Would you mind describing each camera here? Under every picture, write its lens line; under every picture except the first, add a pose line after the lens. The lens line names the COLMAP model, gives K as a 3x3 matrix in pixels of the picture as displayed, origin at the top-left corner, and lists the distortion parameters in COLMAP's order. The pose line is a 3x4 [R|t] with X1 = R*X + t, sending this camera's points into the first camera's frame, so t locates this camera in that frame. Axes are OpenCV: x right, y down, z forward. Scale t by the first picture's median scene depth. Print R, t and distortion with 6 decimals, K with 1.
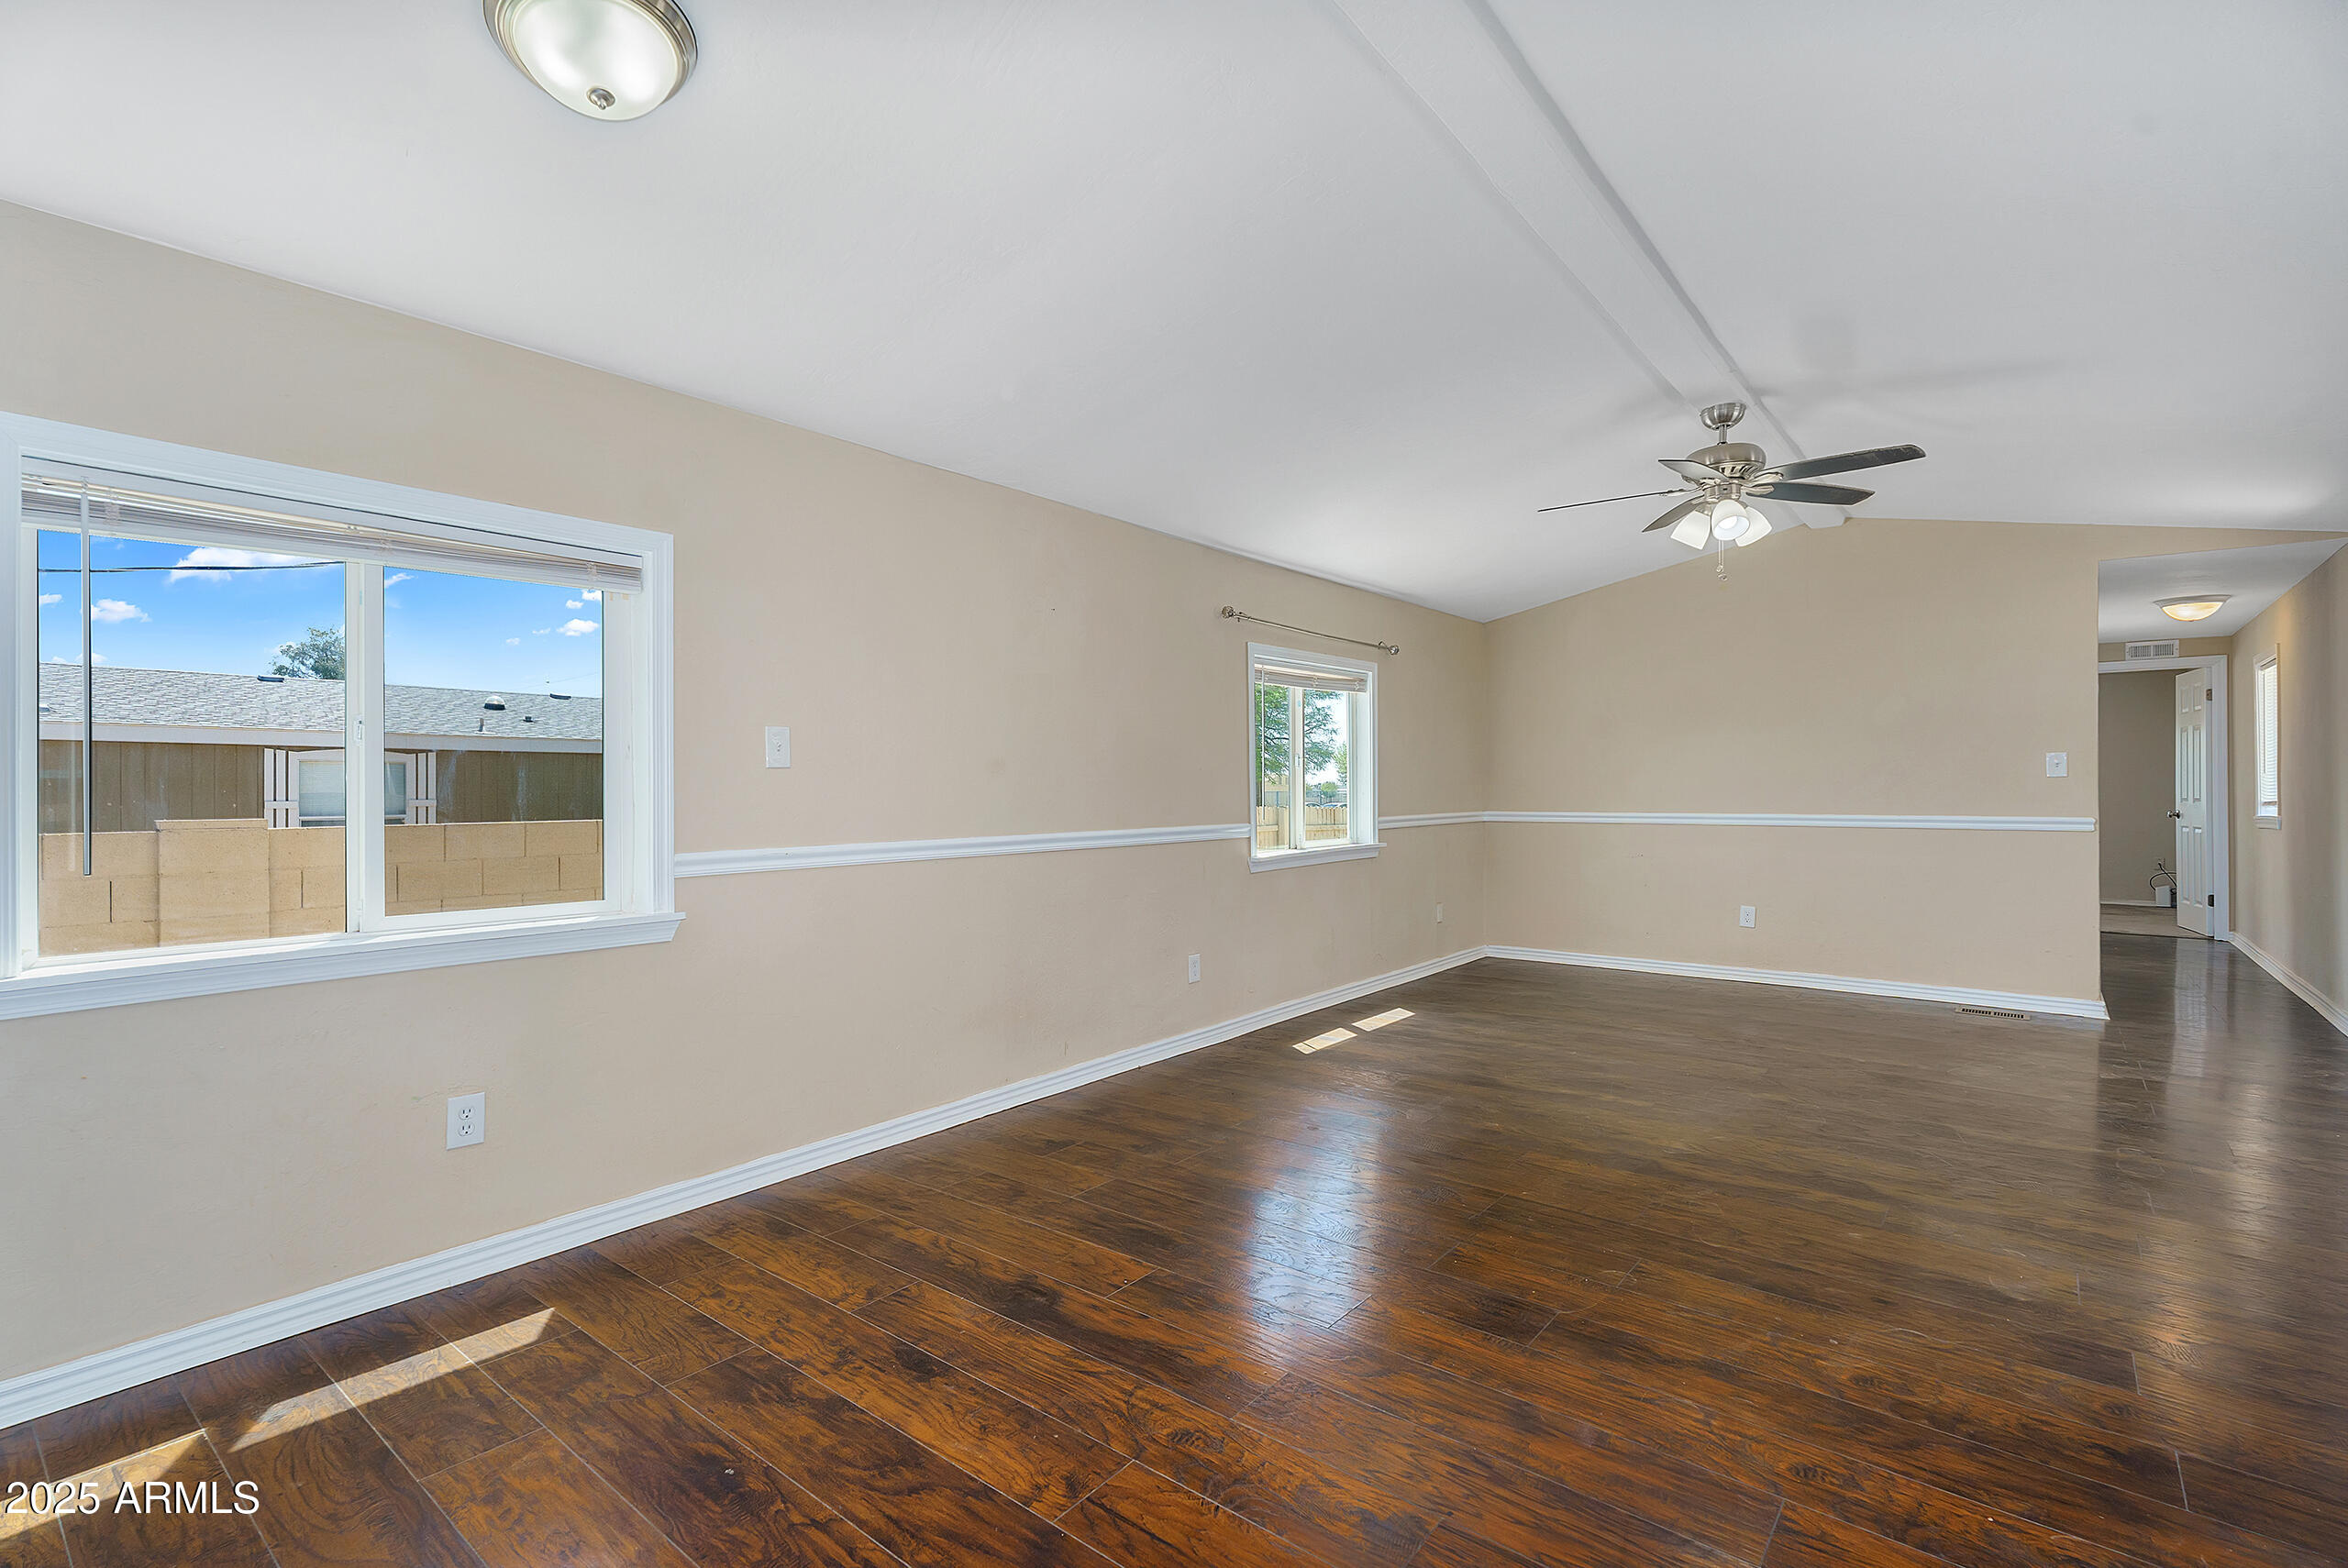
lens RADIAL K [[1065.1, 0, 1163.9], [0, 1065.1, 788.3], [0, 0, 1]] dist [0.004218, 0.000240]
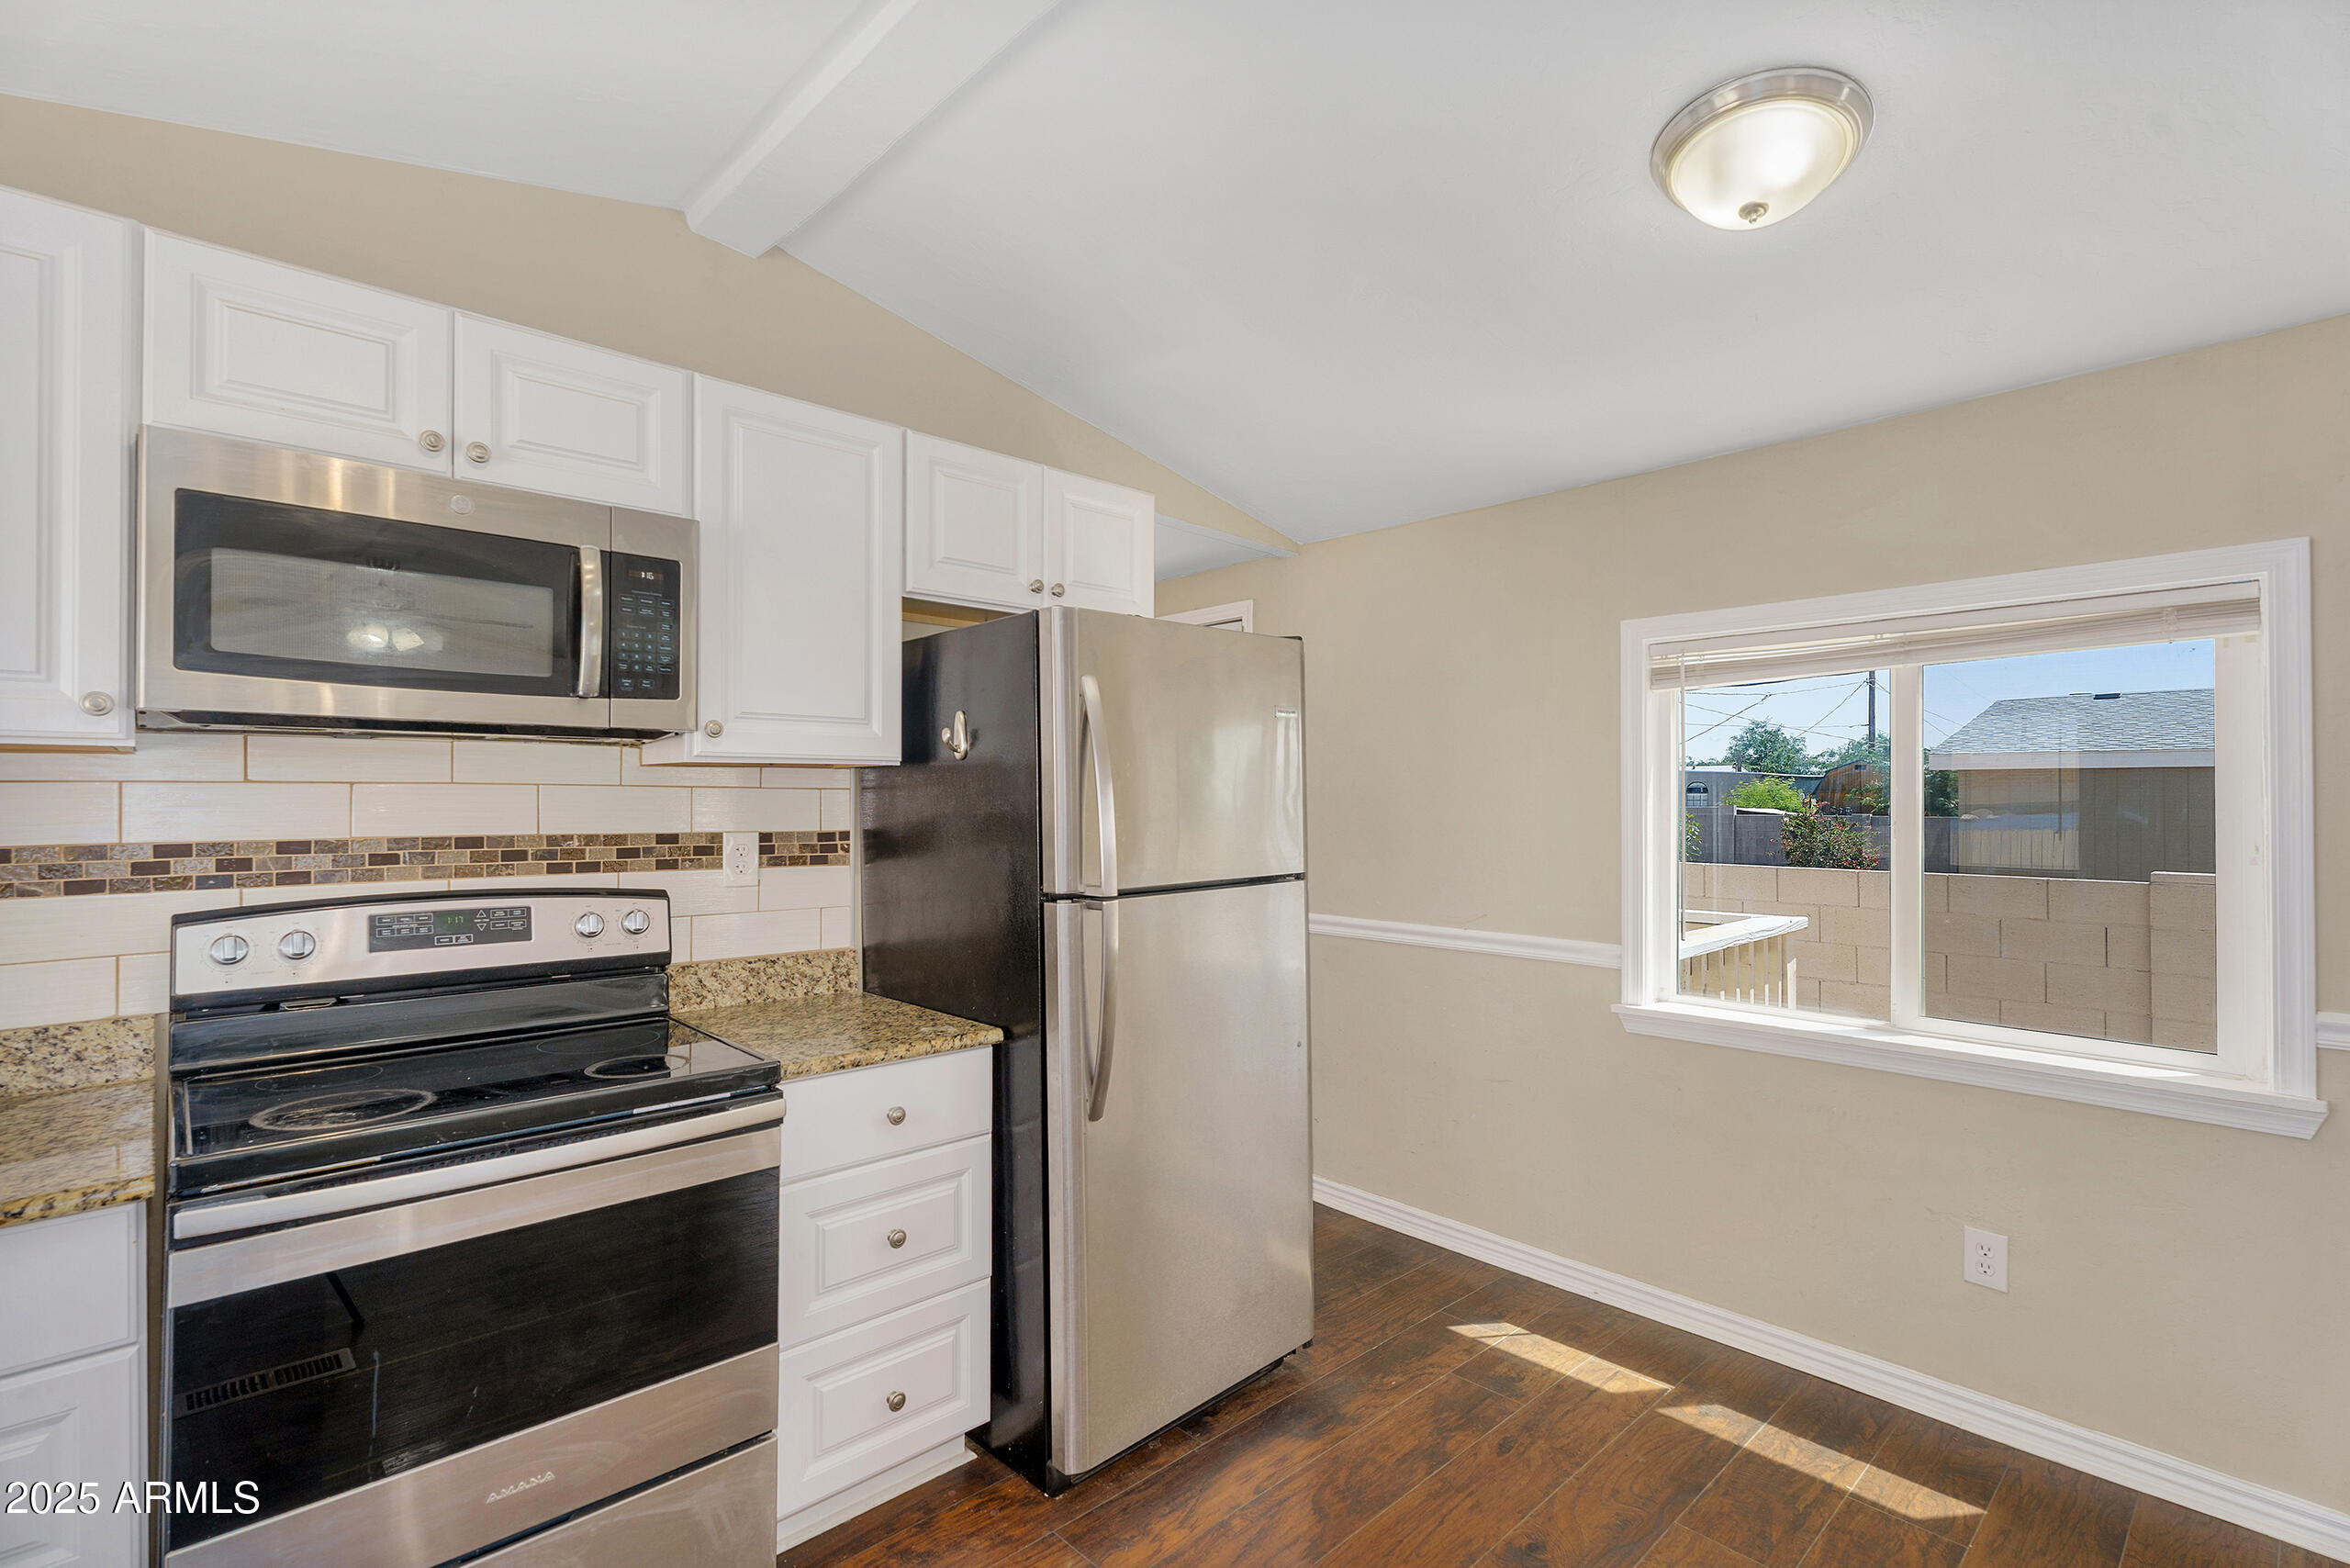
lens RADIAL K [[1066.2, 0, 1164.9], [0, 1066.2, 788.3], [0, 0, 1]] dist [0.004218, 0.000240]
pose [[-0.127348, -0.005717, -0.991842, 0.189807], [-0.000170, 0.999984, -0.005742, -0.046955], [0.991858, -0.000562, -0.127347, 0.229883]]
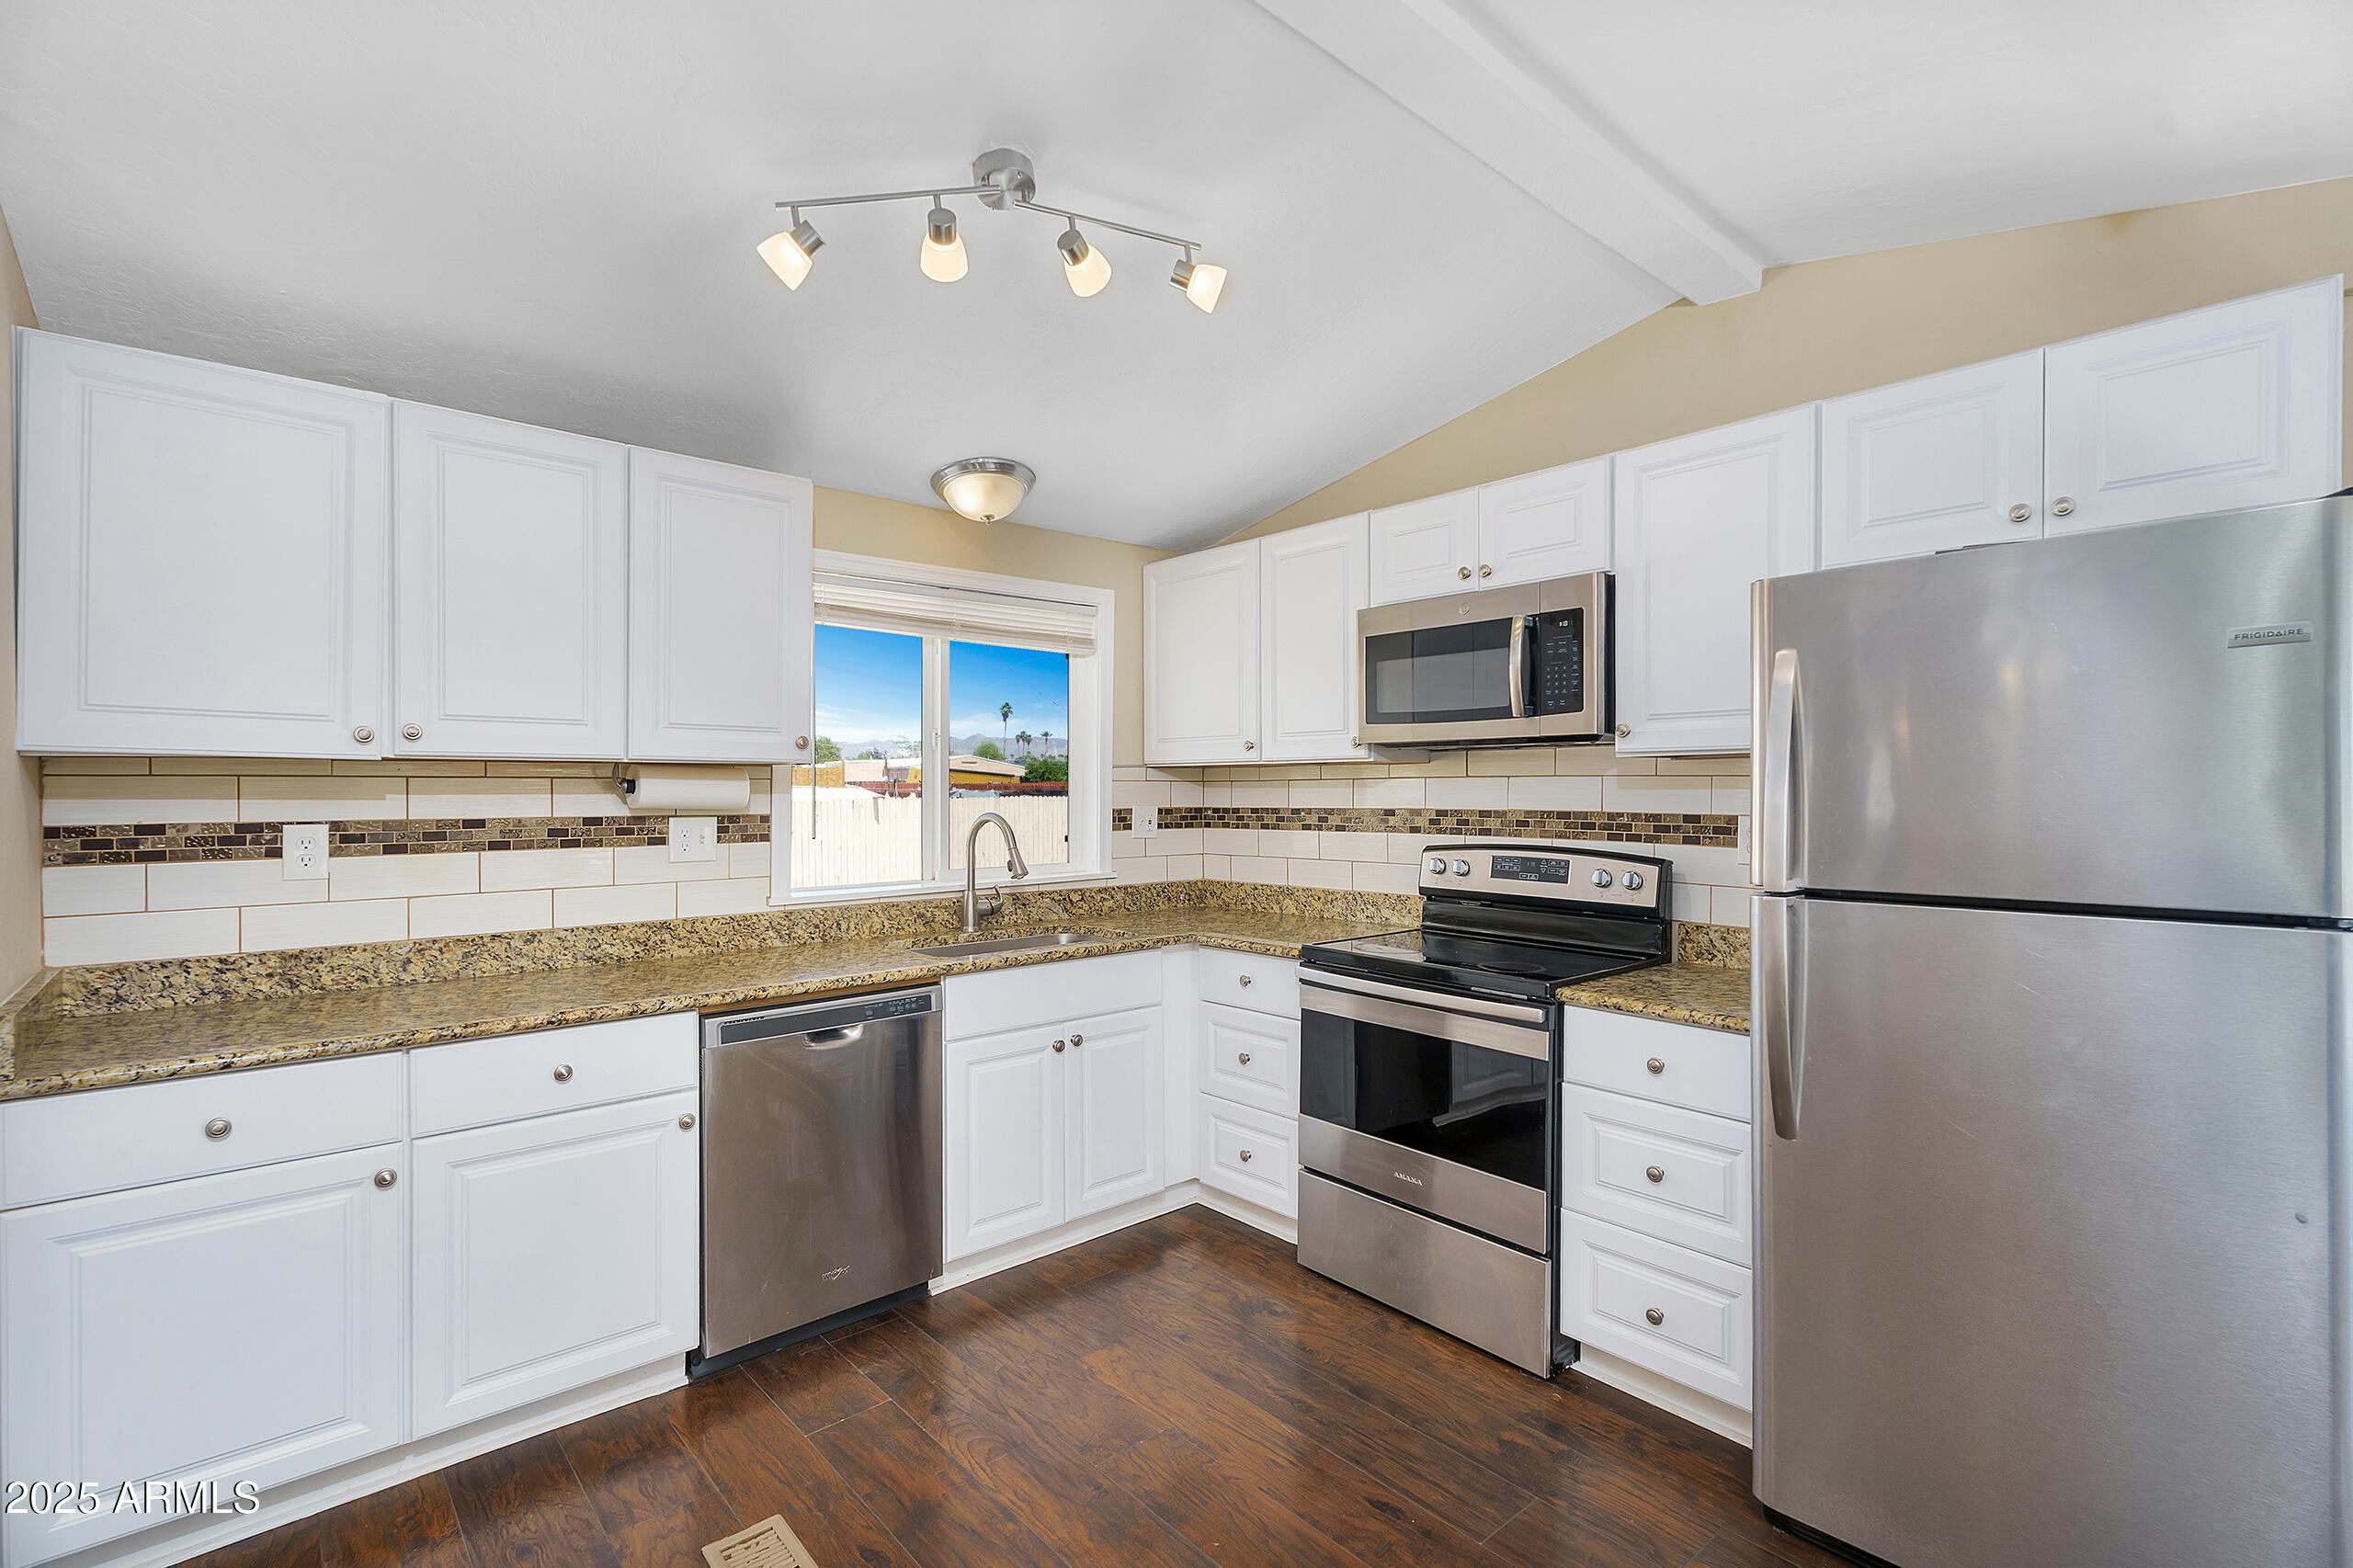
lens RADIAL K [[1067.5, 0, 1166.4], [0, 1067.5, 788.3], [0, 0, 1]] dist [0.004218, 0.000240]
pose [[-0.986358, 0.002864, 0.164587, -0.077952], [0.002940, 0.999996, 0.000219, -0.044581], [-0.164586, 0.000700, -0.986363, 0.576114]]
